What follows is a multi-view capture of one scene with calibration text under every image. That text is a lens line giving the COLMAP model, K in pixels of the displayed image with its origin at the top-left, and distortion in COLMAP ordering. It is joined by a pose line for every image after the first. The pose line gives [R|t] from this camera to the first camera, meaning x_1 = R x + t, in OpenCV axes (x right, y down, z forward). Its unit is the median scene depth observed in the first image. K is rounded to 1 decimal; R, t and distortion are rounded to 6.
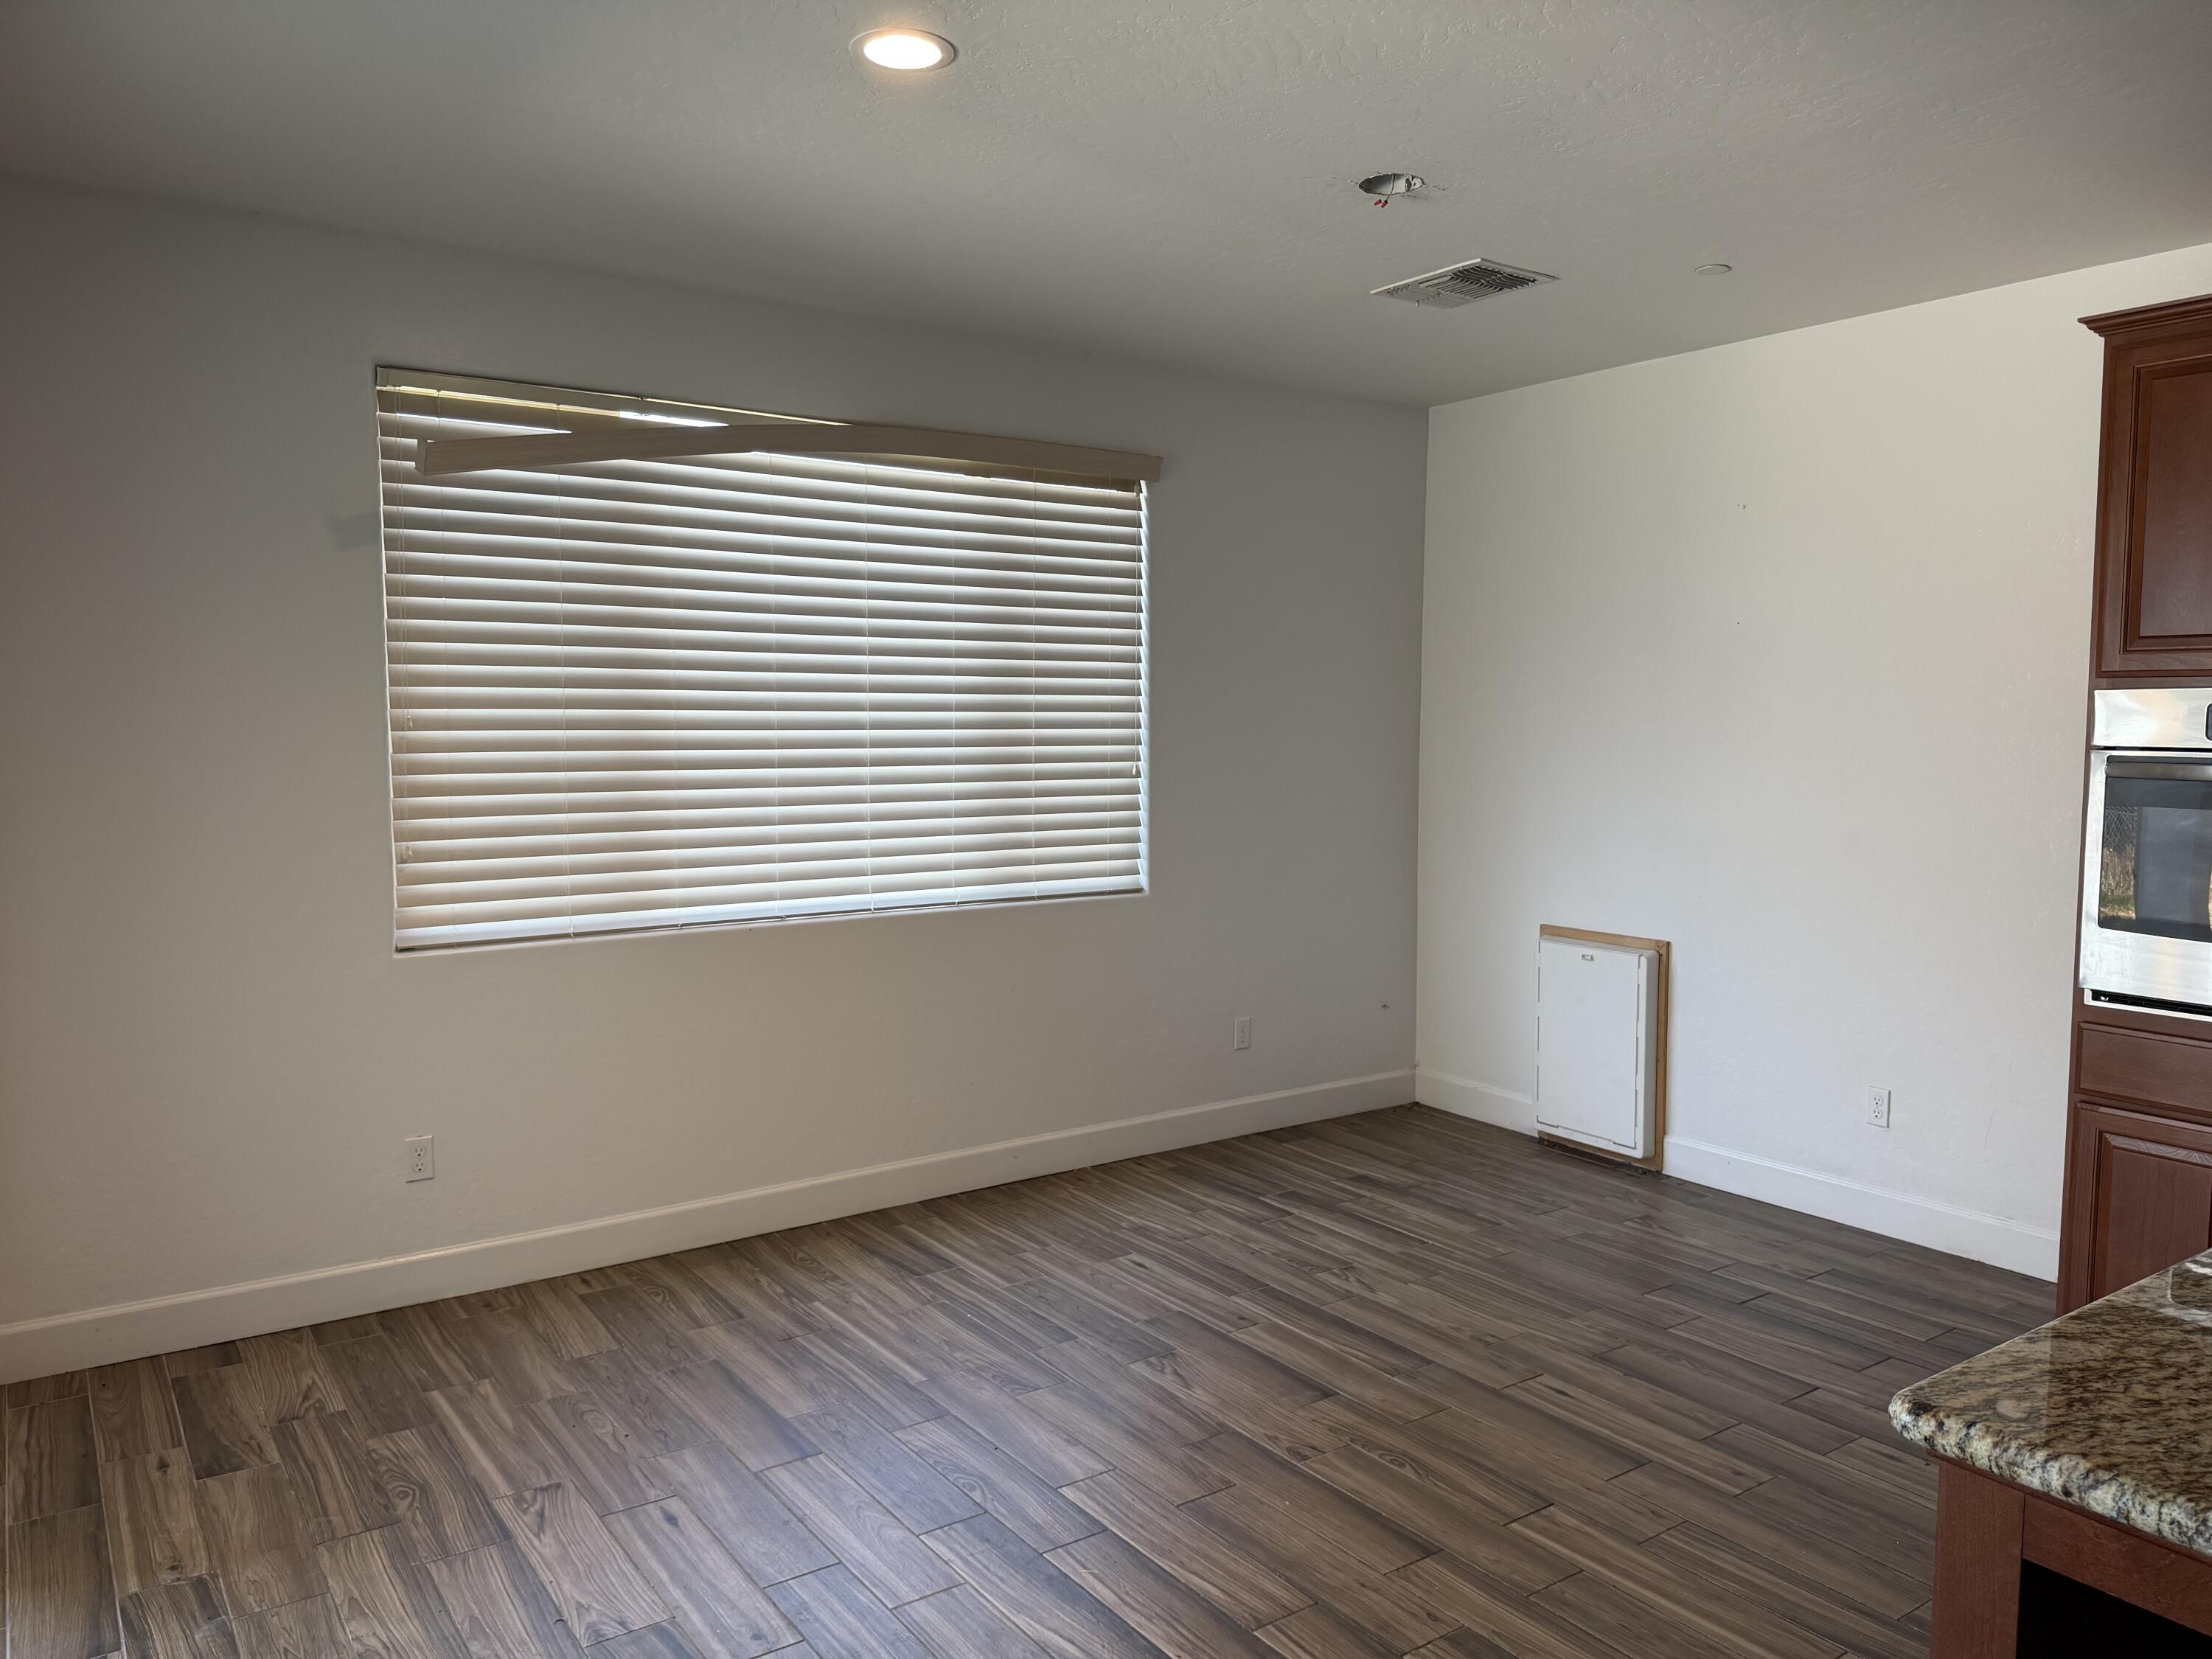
lens RADIAL K [[1574.6, 0, 1113.0], [0, 1574.6, 830.8], [0, 0, 1]] dist [0.008099, -0.011006]
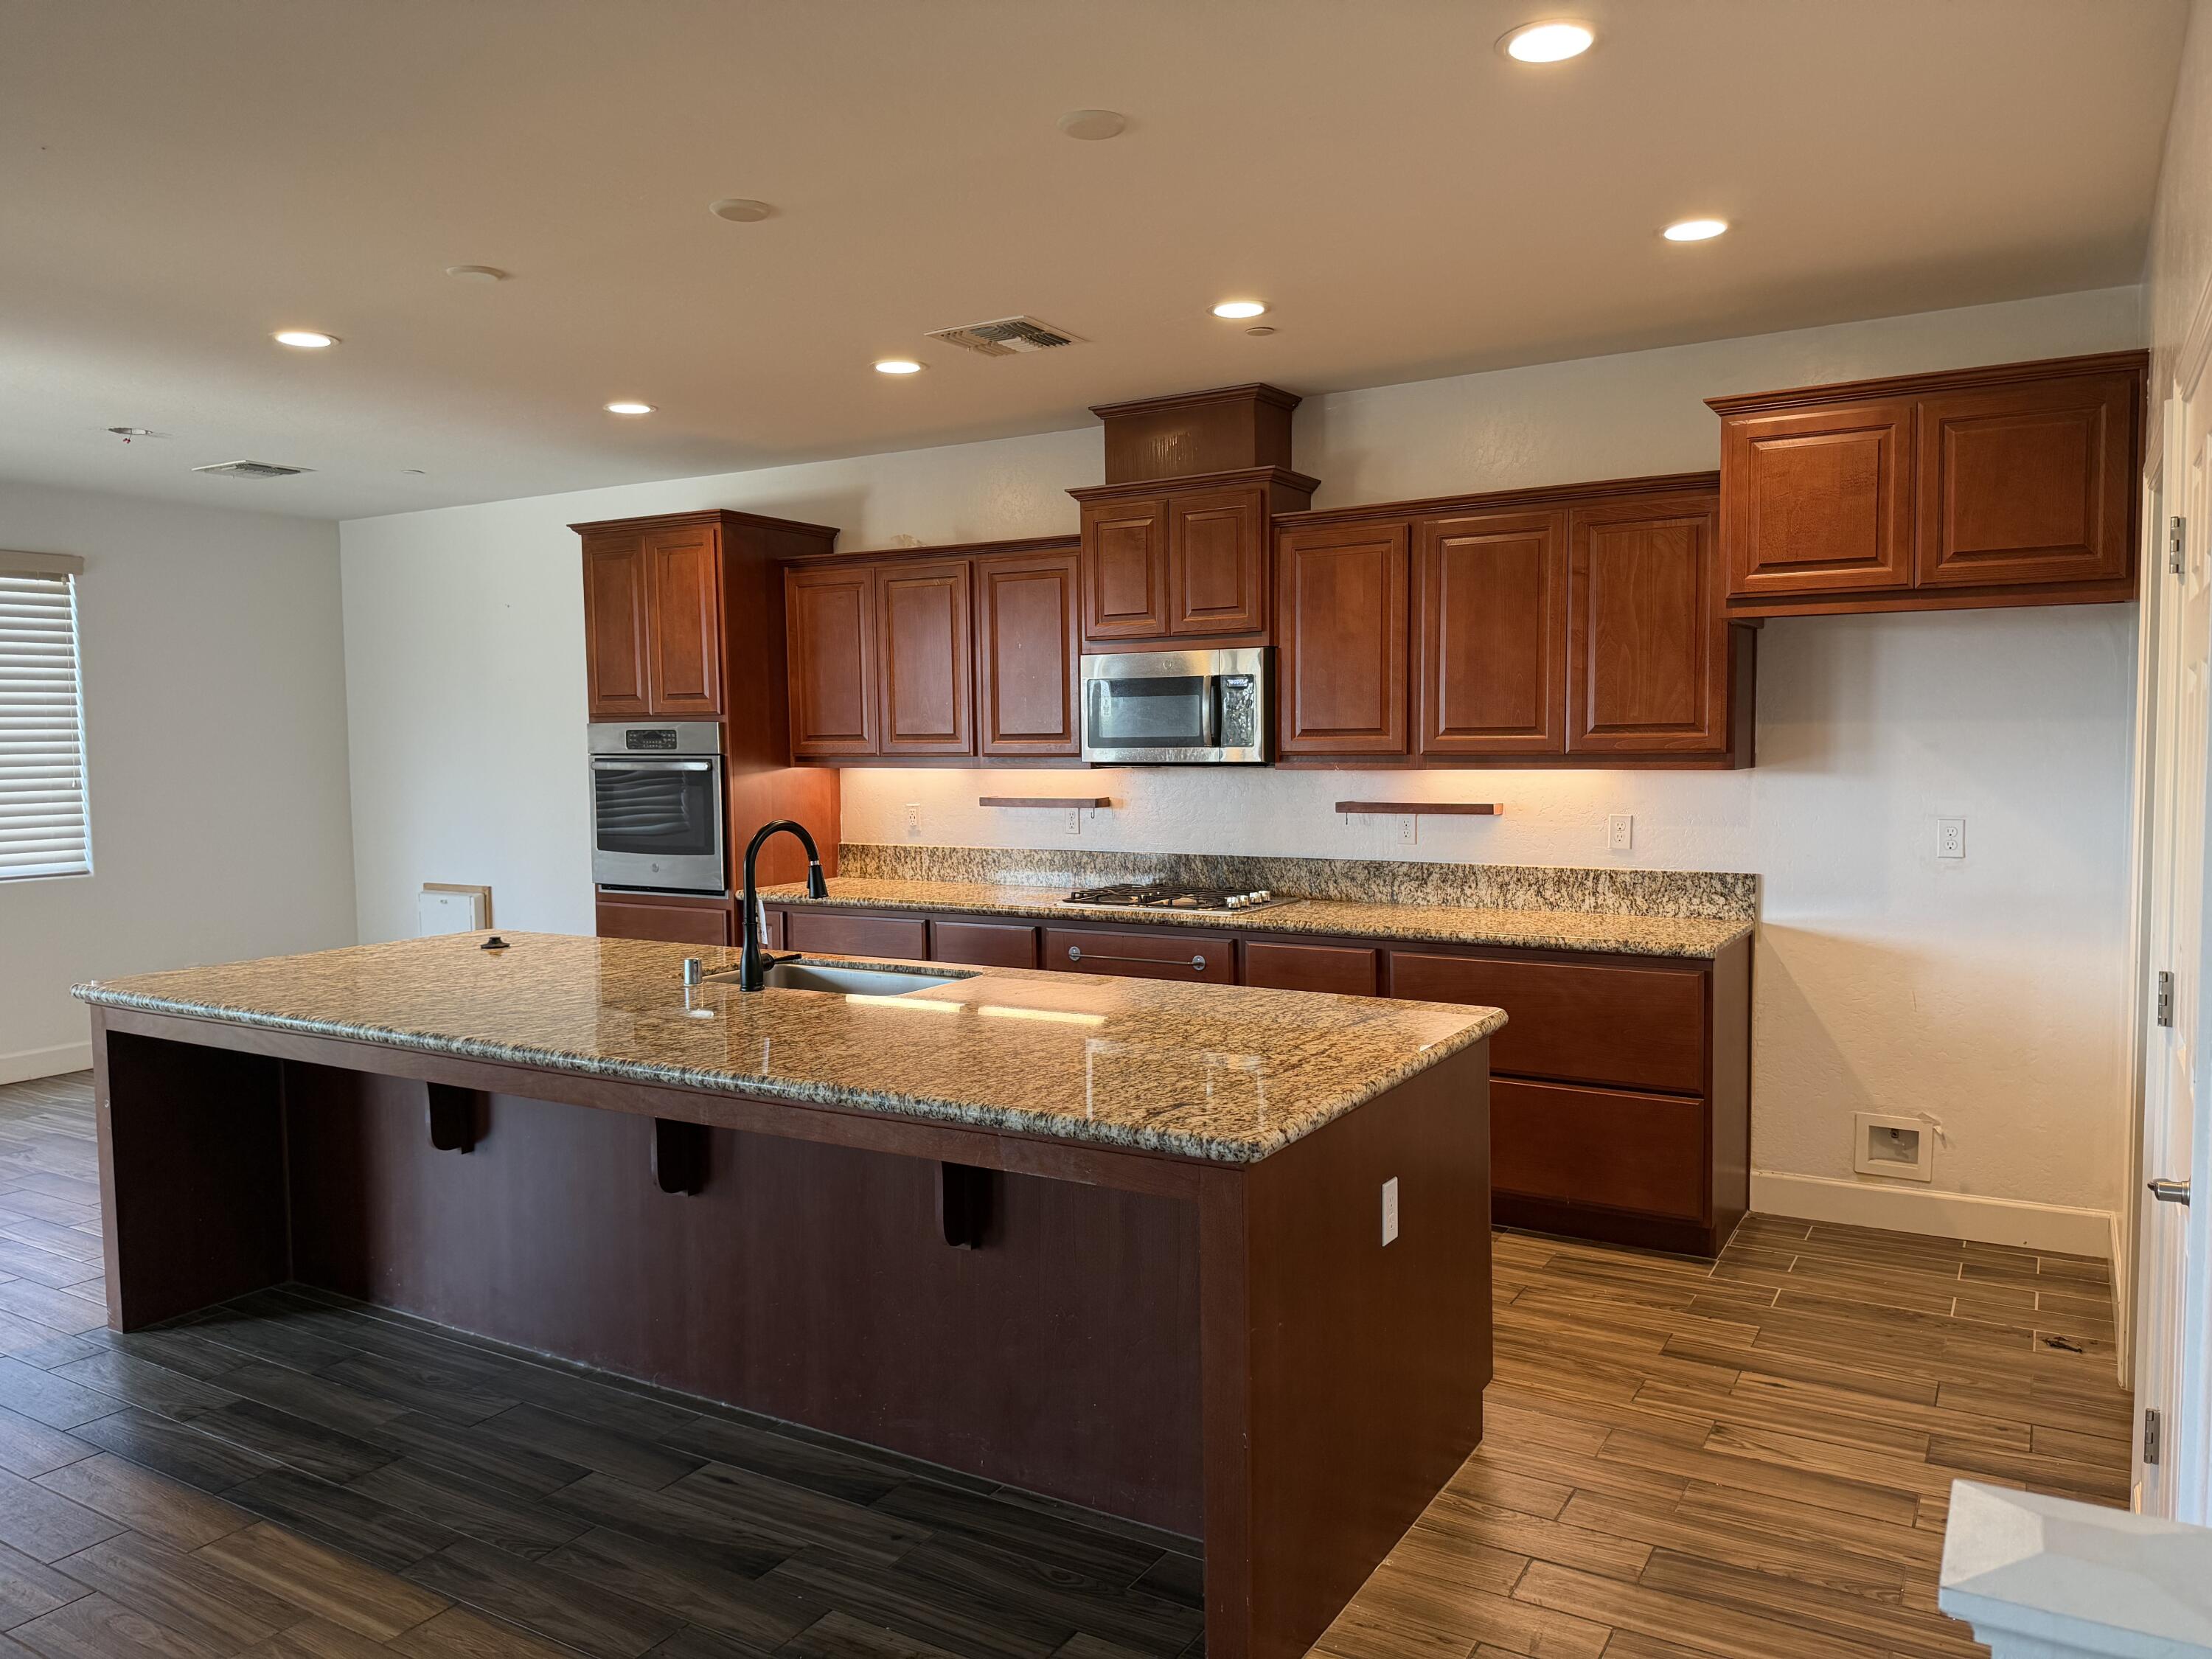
lens RADIAL K [[1574.6, 0, 1112.6], [0, 1574.6, 827.6], [0, 0, 1]] dist [0.008099, -0.011006]
pose [[0.909653, -0.042054, 0.413234, 0.267707], [0.045981, 0.998942, 0.000443, 0.040236], [-0.412815, 0.018598, 0.910625, -0.620626]]
